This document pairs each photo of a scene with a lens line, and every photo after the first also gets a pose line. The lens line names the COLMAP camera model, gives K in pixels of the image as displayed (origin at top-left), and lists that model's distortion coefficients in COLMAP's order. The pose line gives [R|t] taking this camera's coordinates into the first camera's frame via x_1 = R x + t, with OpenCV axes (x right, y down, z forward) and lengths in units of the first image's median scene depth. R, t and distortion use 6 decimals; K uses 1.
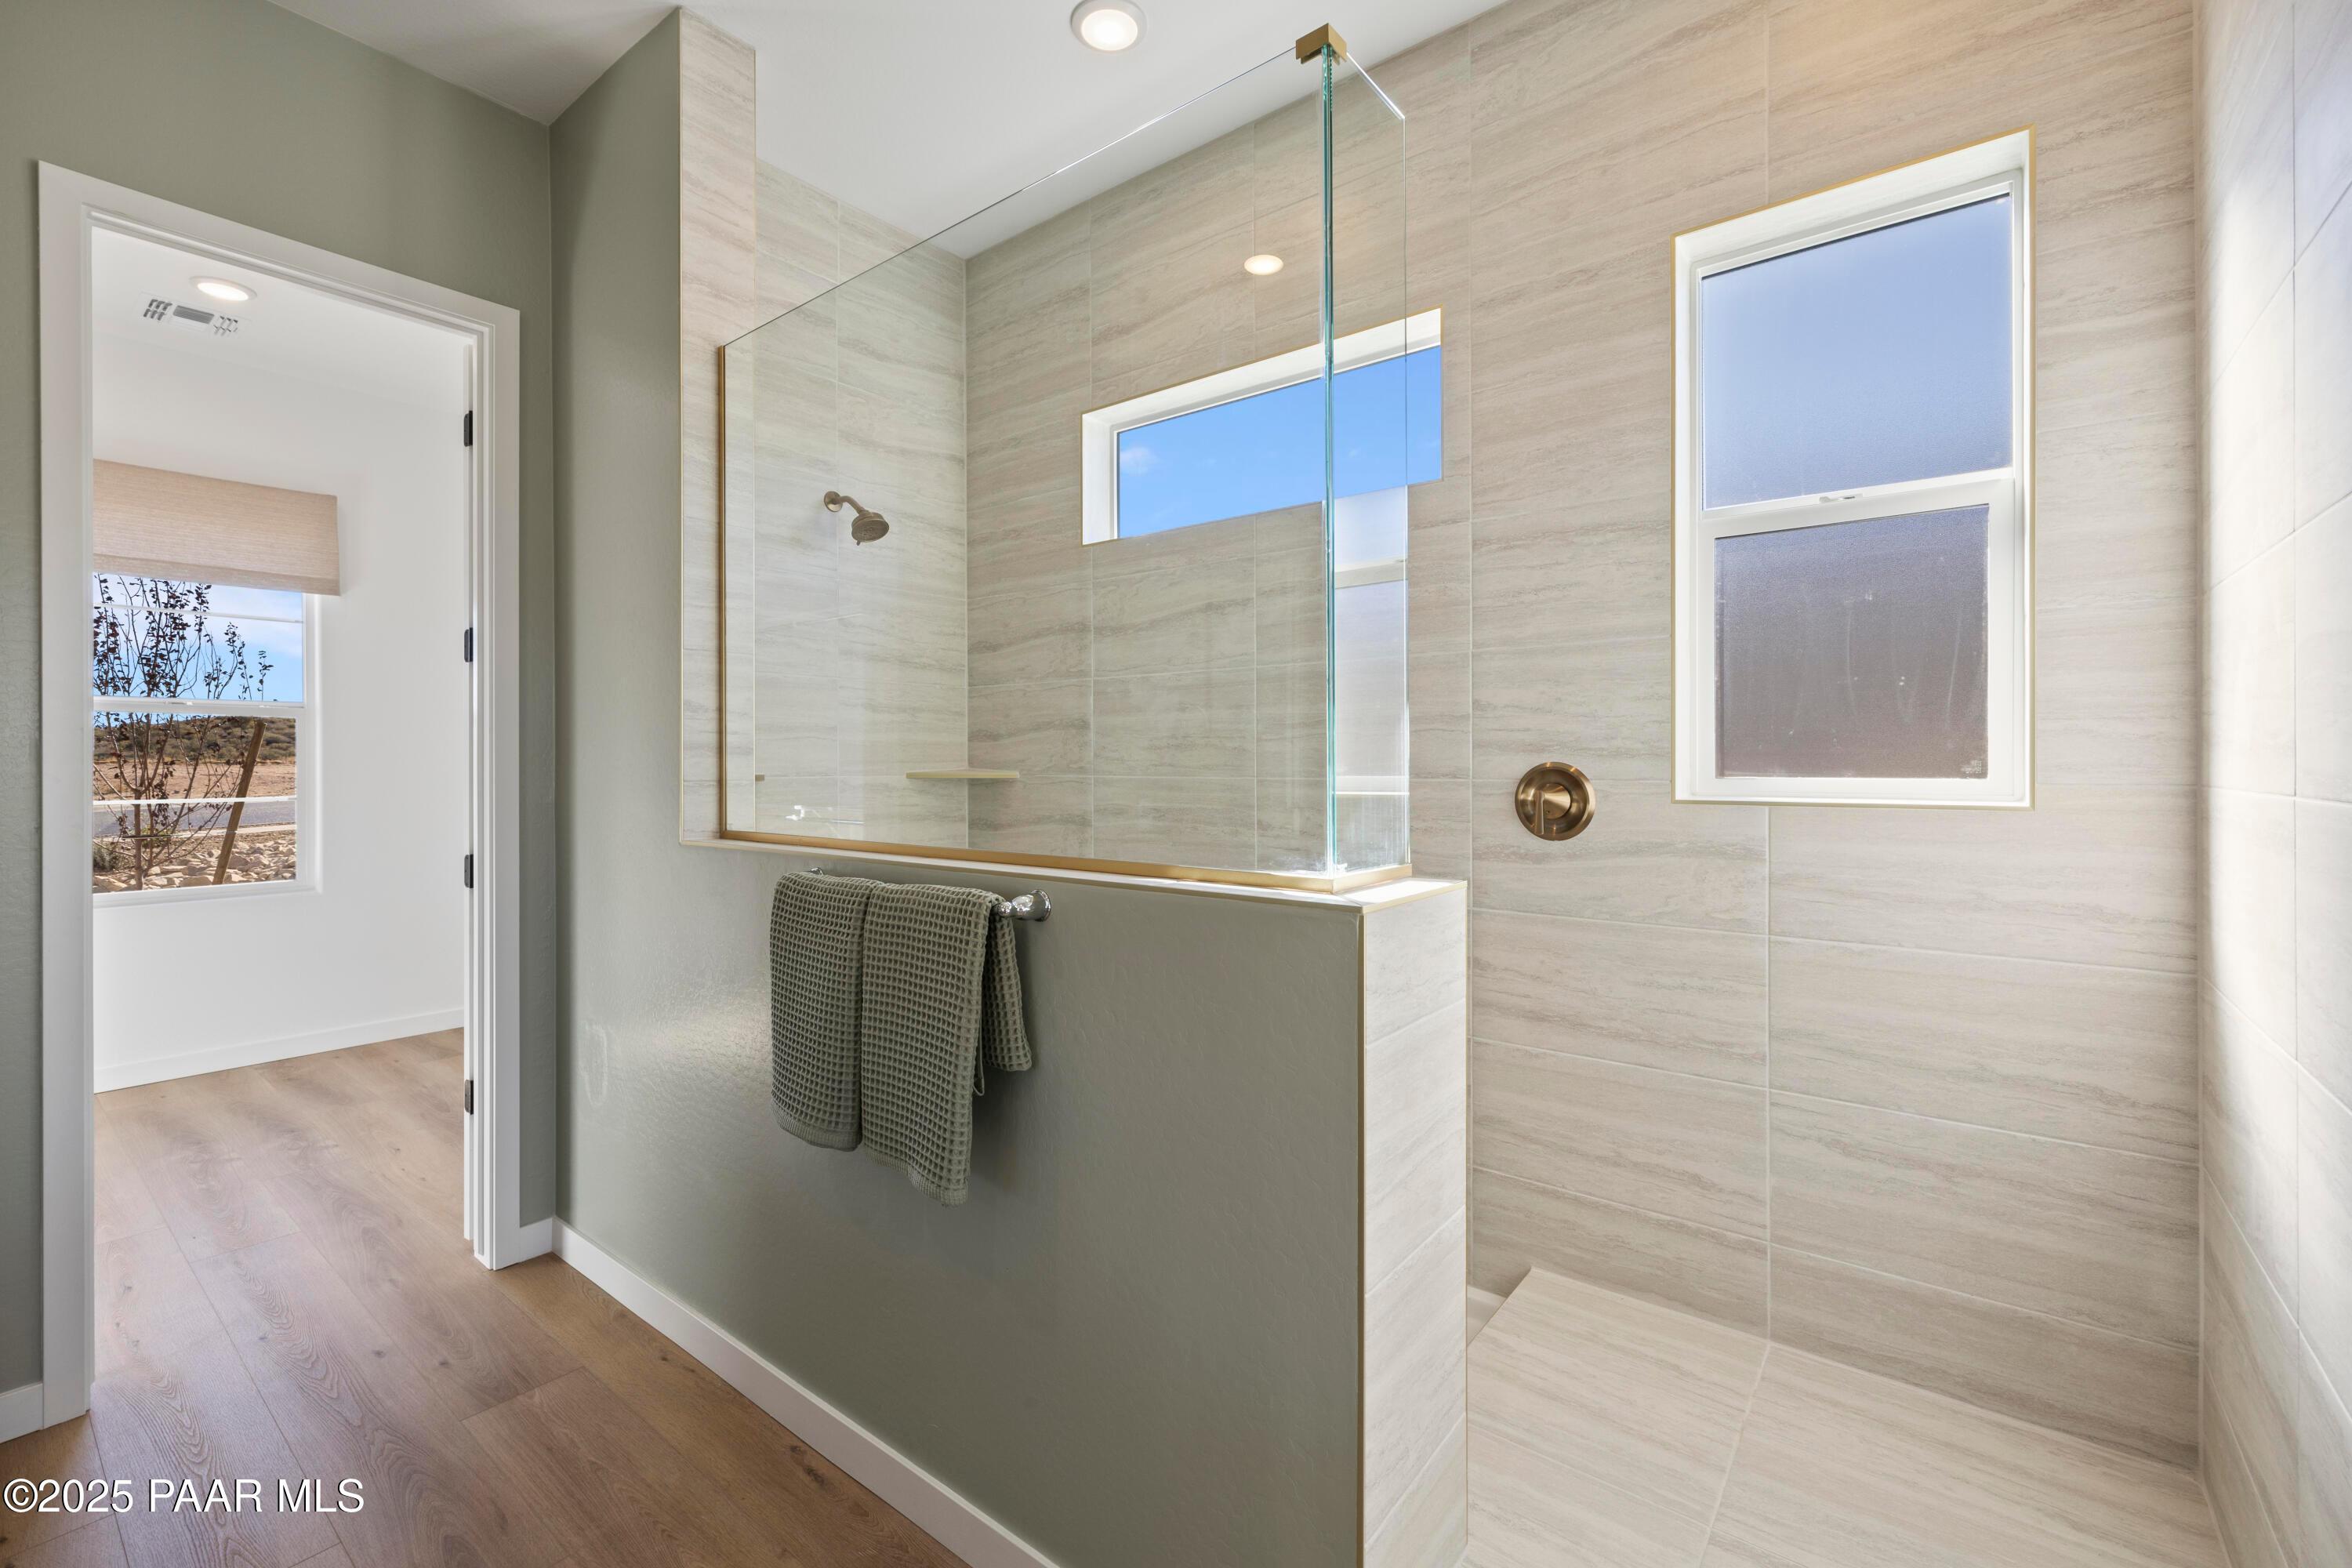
lens RADIAL K [[995.4, 0, 1167.5], [0, 995.4, 761.0], [0, 0, 1]] dist [0.000553, 0.000431]
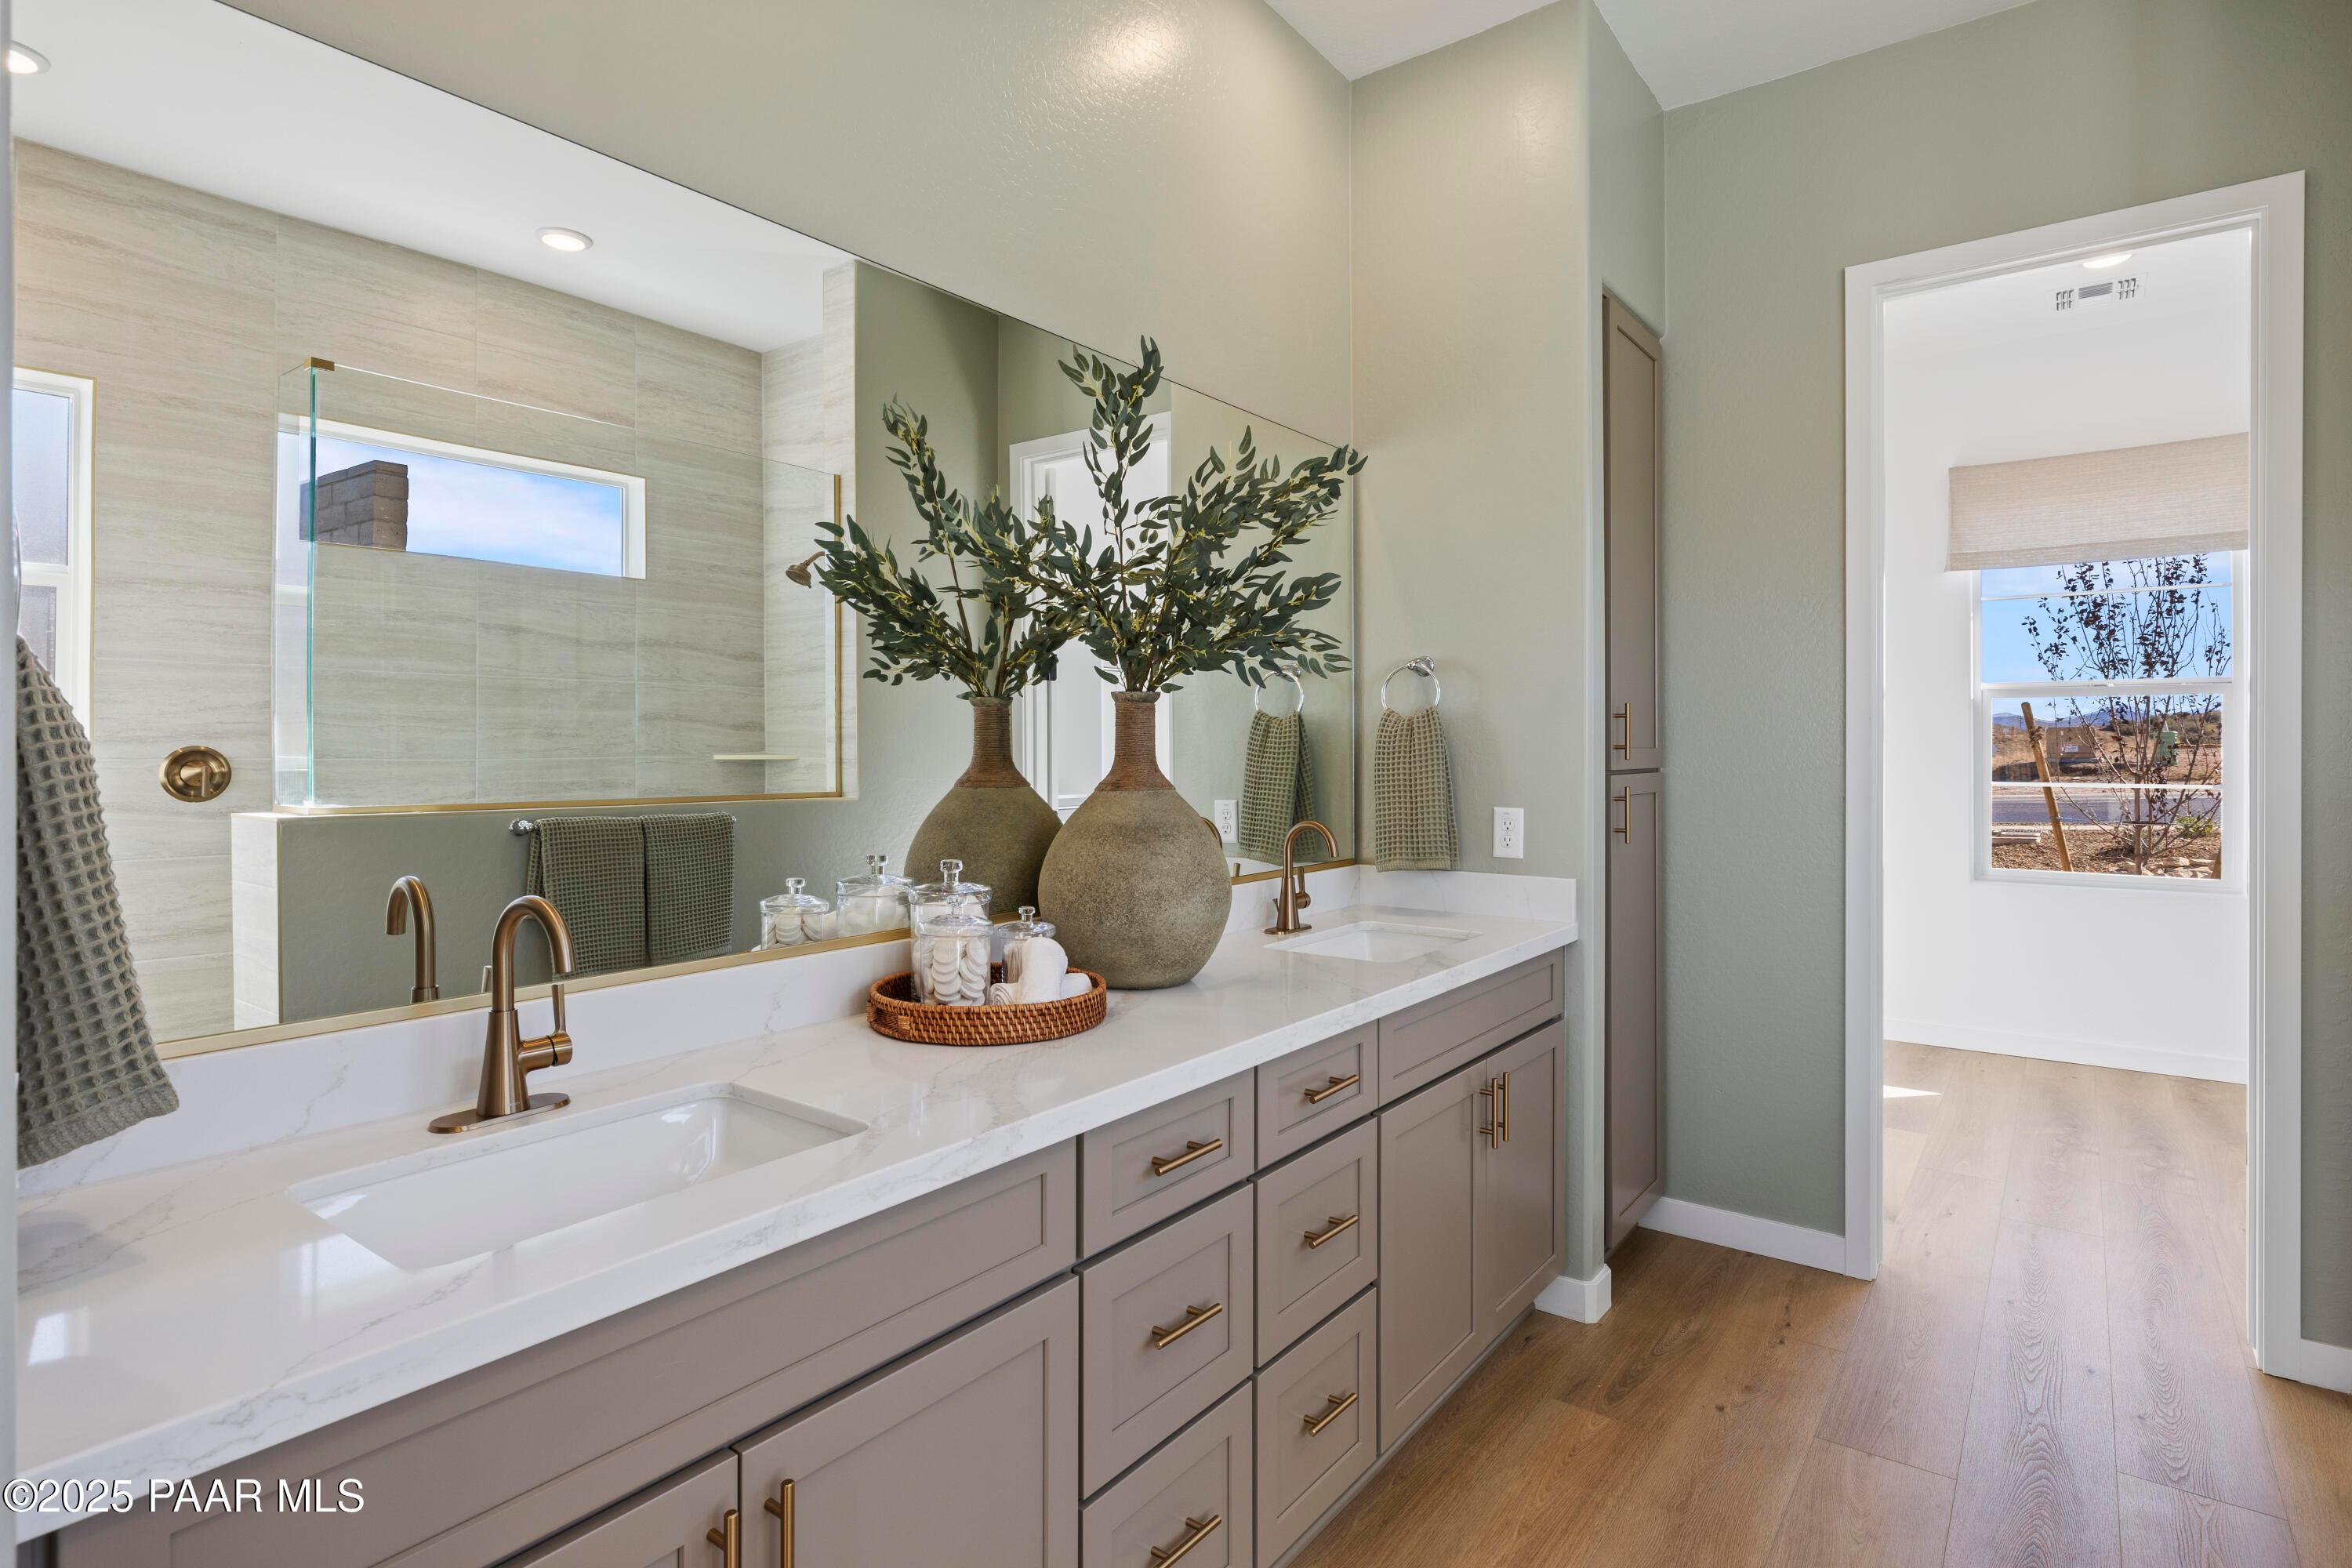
lens RADIAL K [[1215.9, 0, 1176.7], [0, 1215.9, 750.9], [0, 0, 1]] dist [0.001605, 0.000527]
pose [[0.026268, 0.004802, -0.999643, 0.263171], [0.001003, 0.999988, 0.004830, -0.000630], [0.999654, -0.001129, 0.026263, 0.080229]]
